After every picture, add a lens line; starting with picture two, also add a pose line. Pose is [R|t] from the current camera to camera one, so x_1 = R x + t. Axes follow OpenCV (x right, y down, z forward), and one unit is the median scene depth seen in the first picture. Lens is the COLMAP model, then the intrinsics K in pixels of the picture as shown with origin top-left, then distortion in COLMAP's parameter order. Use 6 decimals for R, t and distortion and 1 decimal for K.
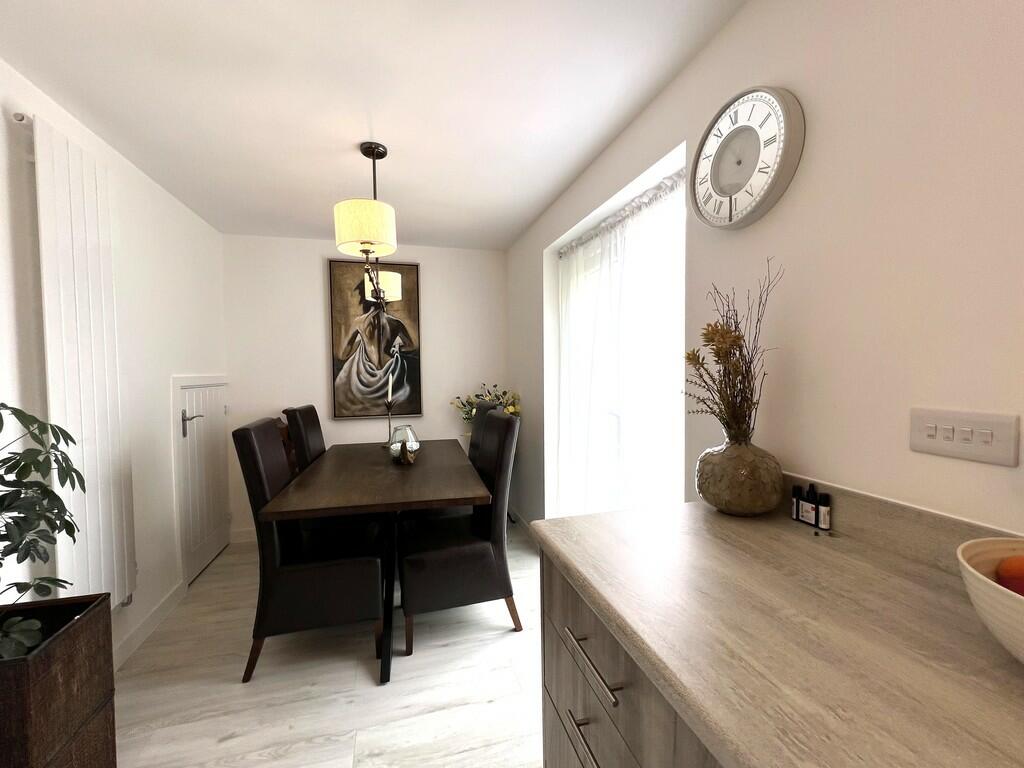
lens RADIAL K [[412.8, 0, 509.5], [0, 412.8, 383.8], [0, 0, 1]] dist [-0.000593, 0.000174]
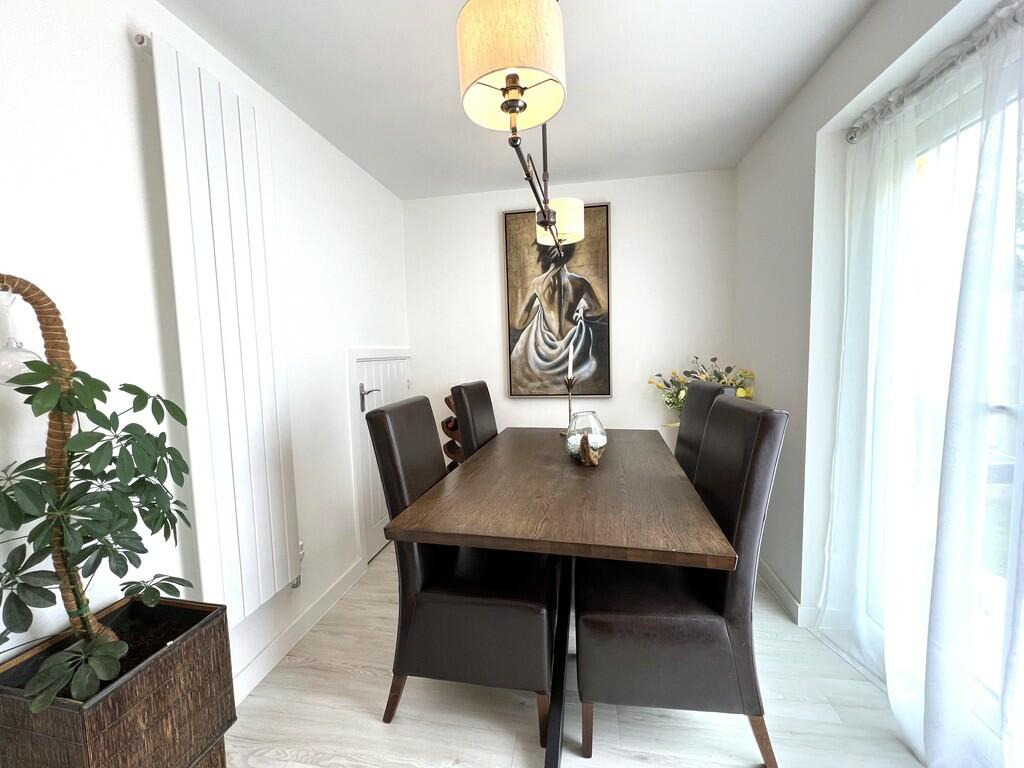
lens RADIAL K [[410.7, 0, 507.4], [0, 410.7, 385.0], [0, 0, 1]] dist [-0.002810, -0.000364]
pose [[0.897533, 0.024468, -0.440269, -0.051503], [0.001294, 0.998309, 0.058119, 0.009430], [0.440946, -0.052733, 0.895983, 0.242736]]
